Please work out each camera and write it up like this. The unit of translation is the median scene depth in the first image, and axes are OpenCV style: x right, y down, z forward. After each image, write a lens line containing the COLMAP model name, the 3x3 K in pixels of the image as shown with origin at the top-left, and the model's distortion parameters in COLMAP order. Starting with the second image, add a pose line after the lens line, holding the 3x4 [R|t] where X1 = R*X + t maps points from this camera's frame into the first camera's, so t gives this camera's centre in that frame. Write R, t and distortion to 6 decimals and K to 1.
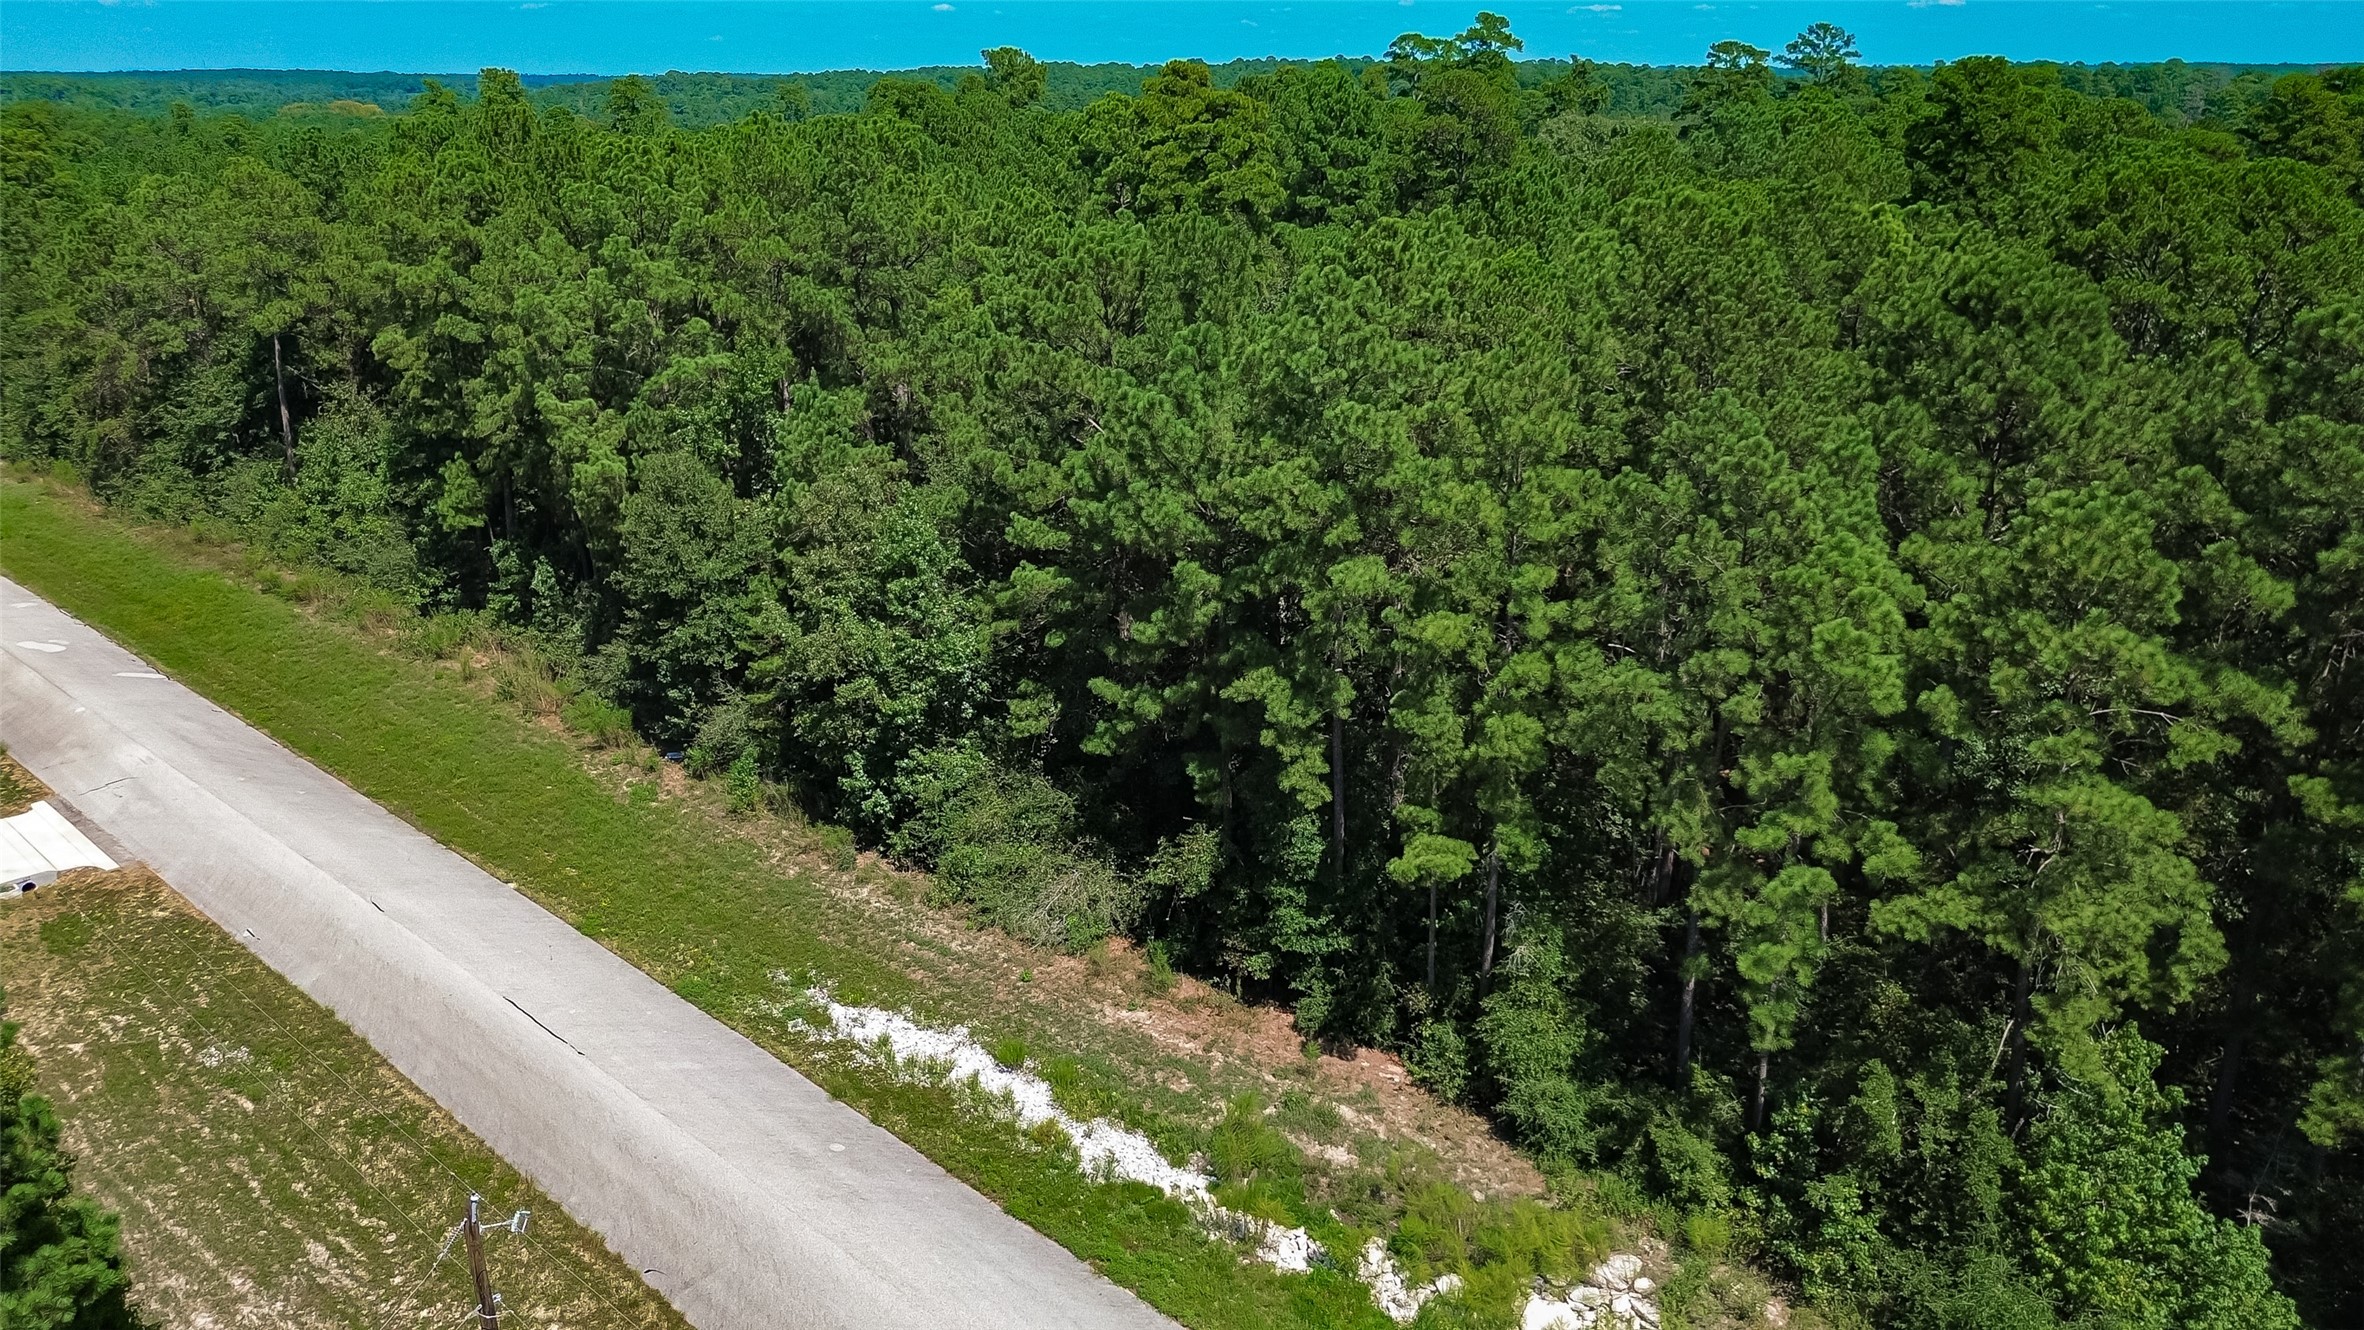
lens RADIAL K [[1682.8, 0, 1182.0], [0, 1682.8, 665.0], [0, 0, 1]] dist [0.065563, -0.062765]
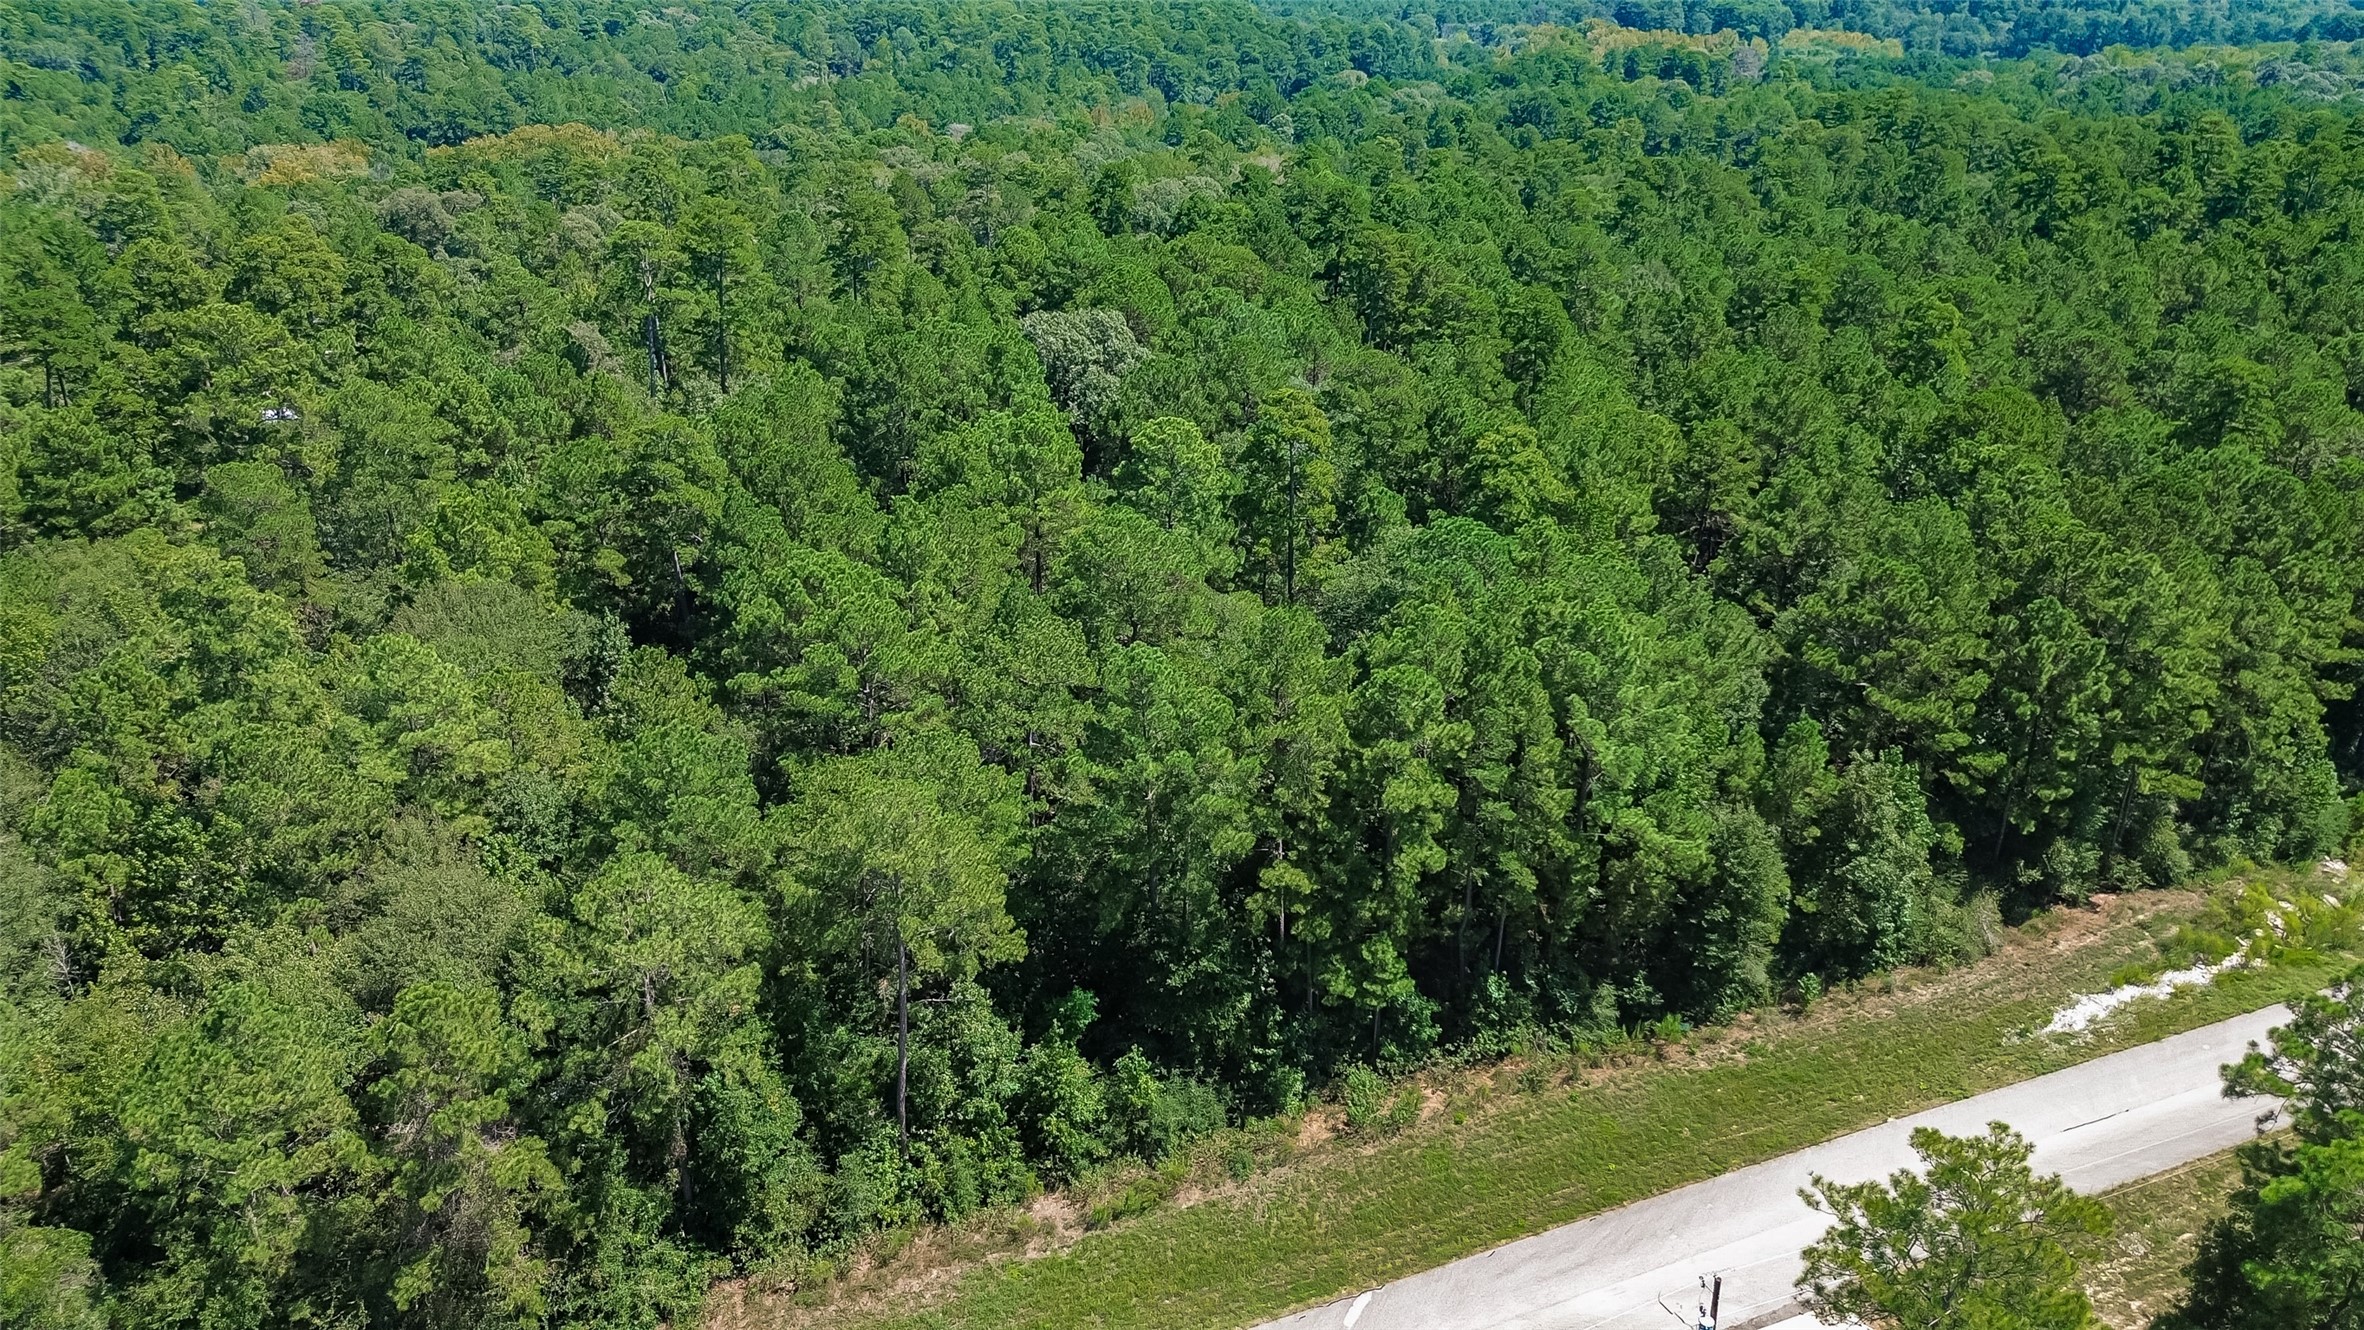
lens RADIAL K [[1682.8, 0, 1182.0], [0, 1682.8, 665.0], [0, 0, 1]] dist [0.065563, -0.062765]
pose [[0.411895, -0.362623, 0.835971, -2.043468], [0.297862, 0.920591, 0.252568, -0.913701], [-0.861174, 0.144973, 0.487199, 0.920718]]
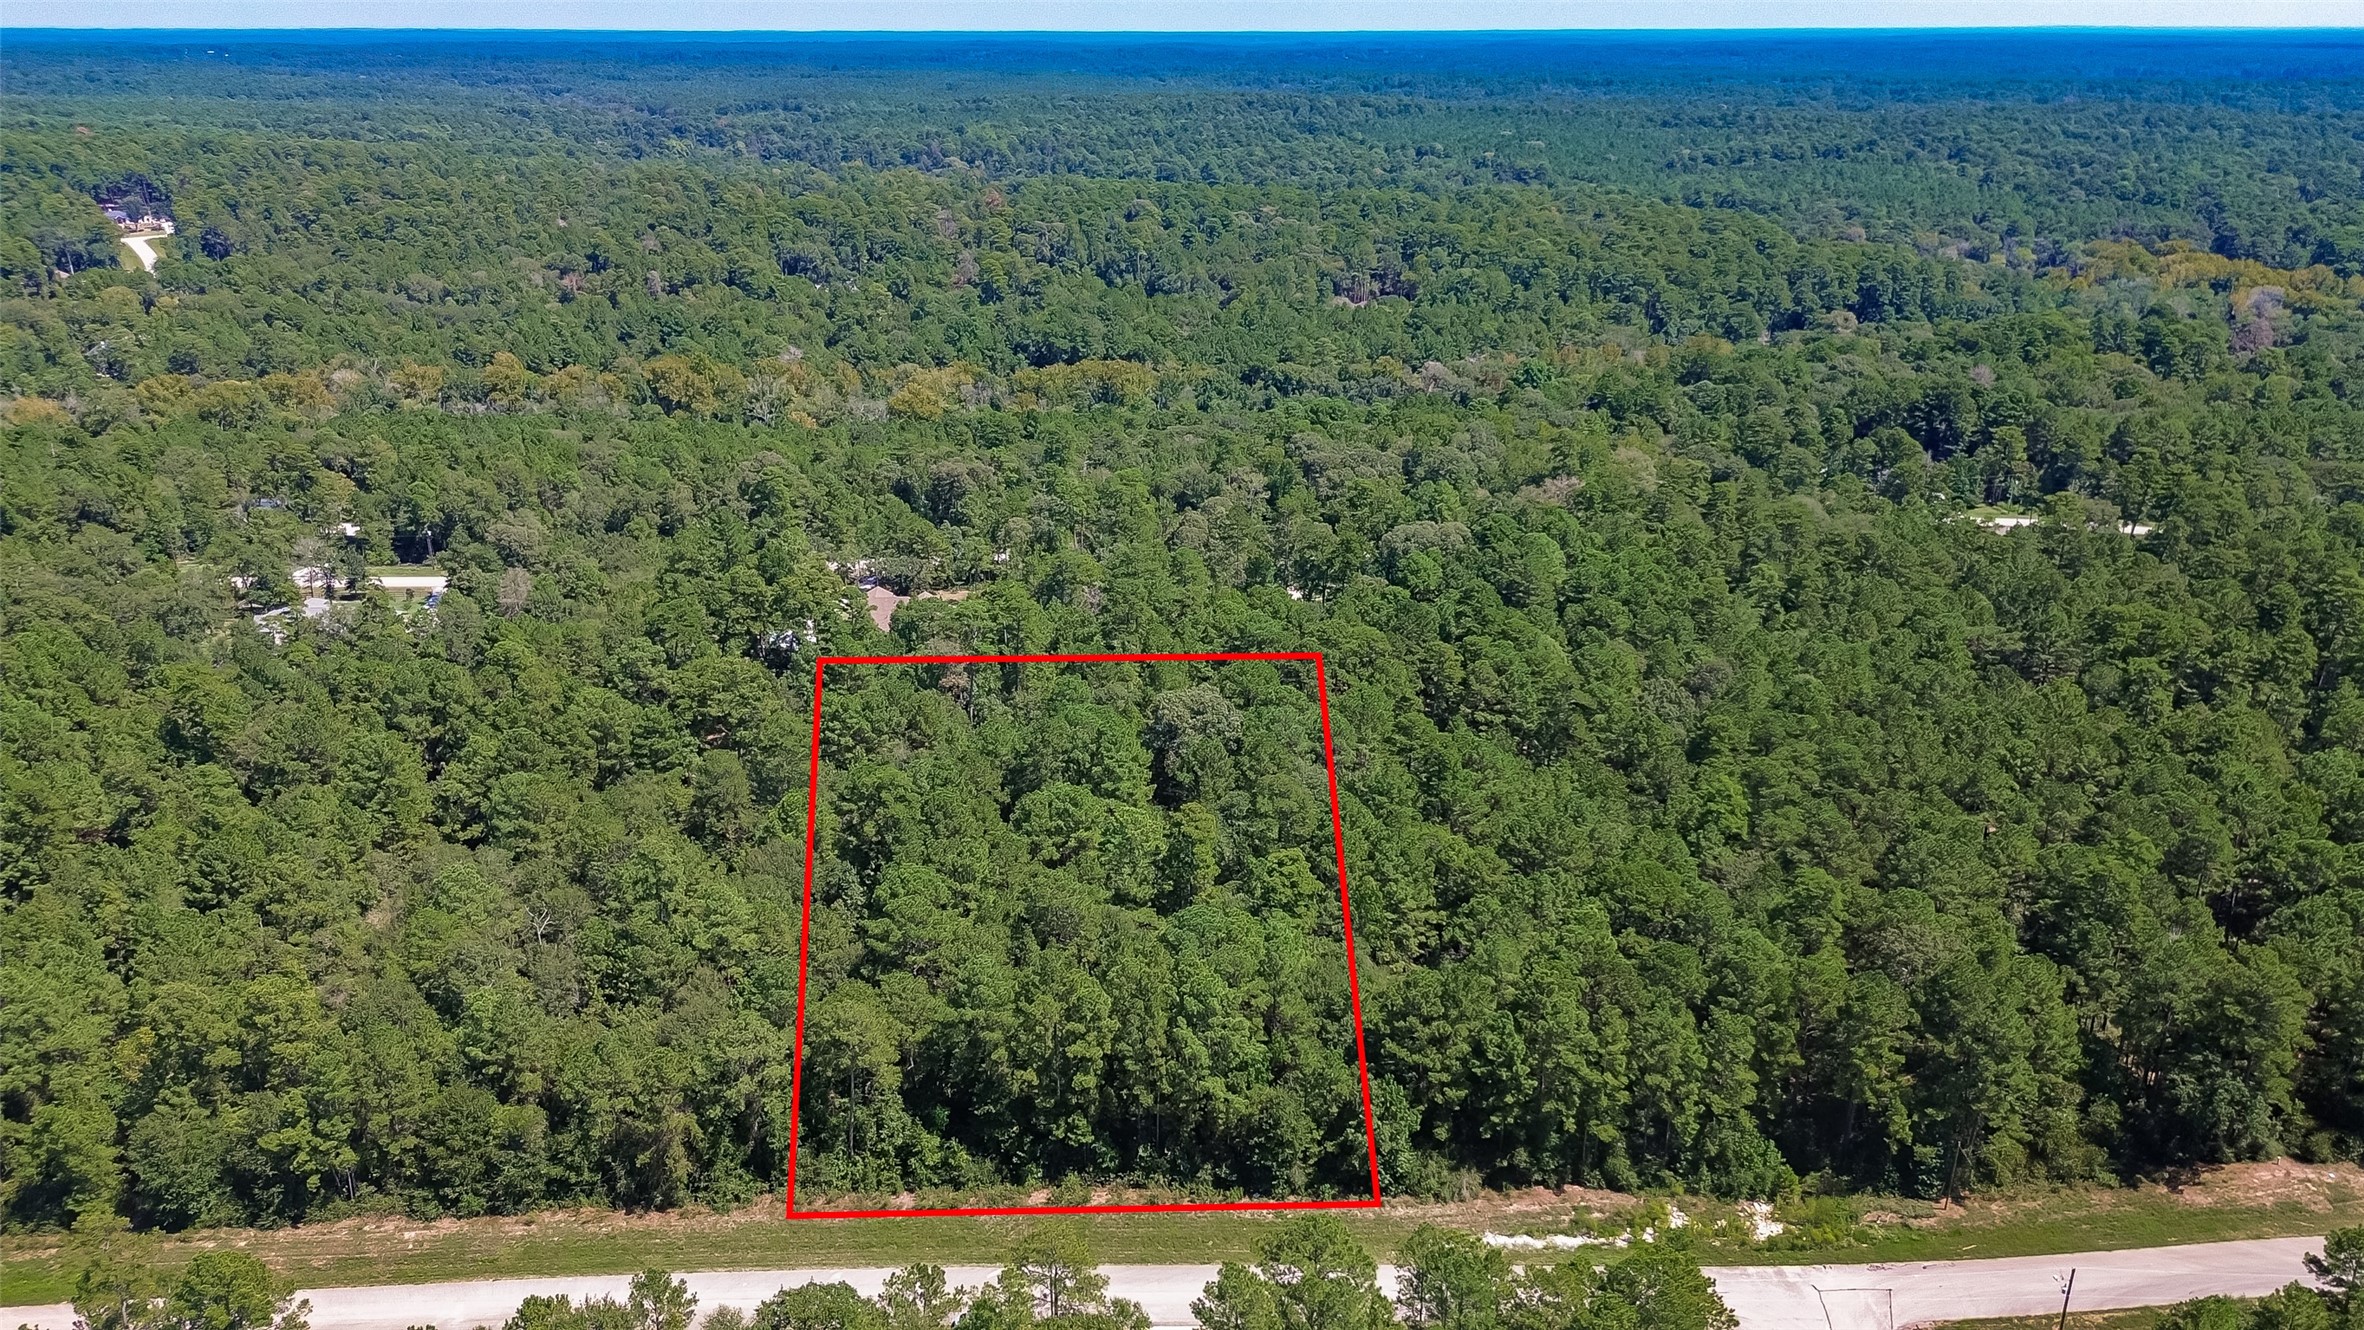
lens RADIAL K [[1682.8, 0, 1182.0], [0, 1682.8, 665.0], [0, 0, 1]] dist [0.065563, -0.062765]
pose [[0.719443, -0.242438, 0.650865, -2.579689], [0.220761, 0.968325, 0.116665, -1.453628], [-0.658533, 0.059752, 0.750176, -1.230595]]
